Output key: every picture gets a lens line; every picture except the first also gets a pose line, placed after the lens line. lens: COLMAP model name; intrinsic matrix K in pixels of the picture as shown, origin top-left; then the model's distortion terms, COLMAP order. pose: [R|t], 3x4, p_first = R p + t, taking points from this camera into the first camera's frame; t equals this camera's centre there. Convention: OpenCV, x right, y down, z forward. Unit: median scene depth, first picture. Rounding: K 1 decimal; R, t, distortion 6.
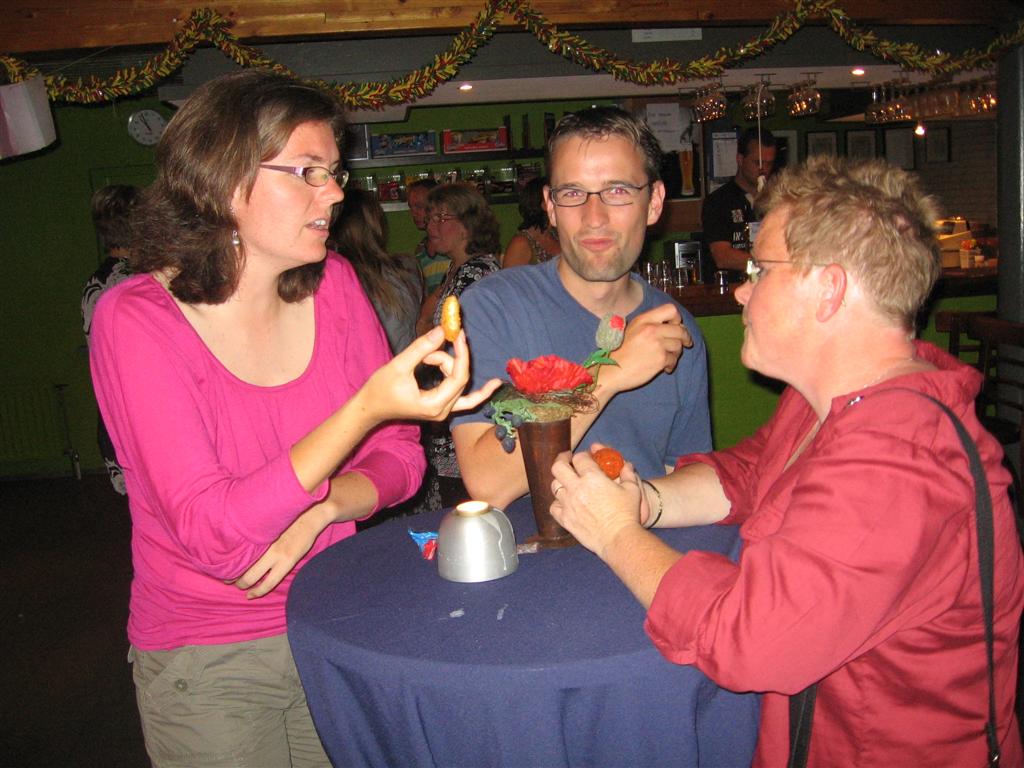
lens RADIAL K [[1081.7, 0, 512.0], [0, 1081.7, 384.0], [0, 0, 1]] dist [-0.152400, 0.134729]
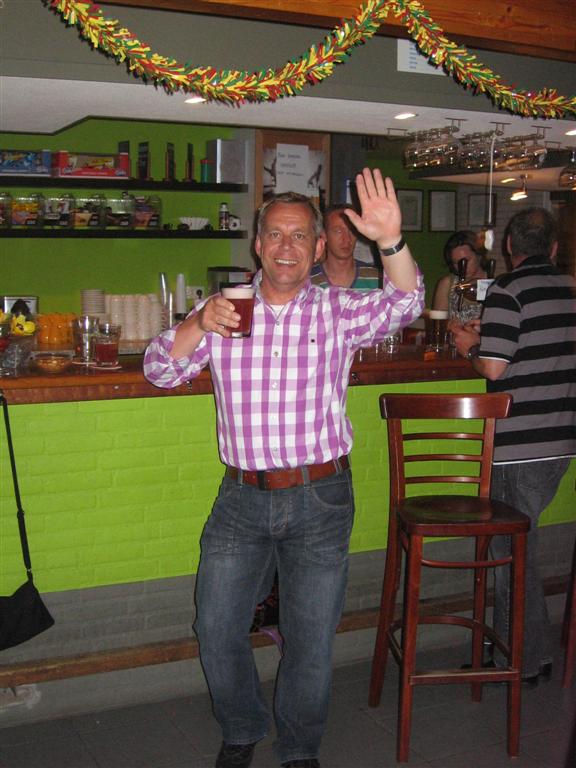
lens RADIAL K [[1052.5, 0, 288.0], [0, 1052.5, 384.0], [0, 0, 1]] dist [-0.121785, -0.031260]
pose [[0.948180, 0.033398, 0.315973, -0.147782], [-0.021559, 0.998931, -0.040891, -0.013208], [-0.317001, 0.031960, 0.947887, 0.131822]]
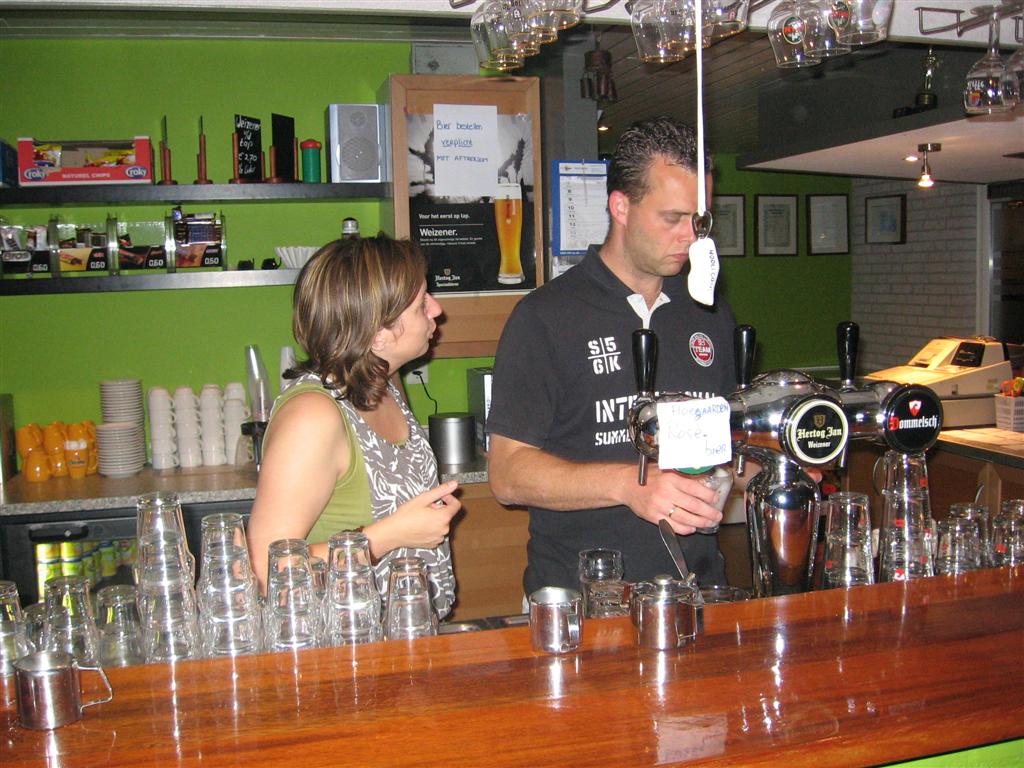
lens RADIAL K [[1081.7, 0, 512.0], [0, 1081.7, 384.0], [0, 0, 1]] dist [-0.152400, 0.134729]
pose [[0.992334, 0.026744, 0.120659, 0.104789], [-0.018402, 0.997397, -0.069724, -0.093312], [-0.122209, 0.066969, 0.990242, 0.496471]]
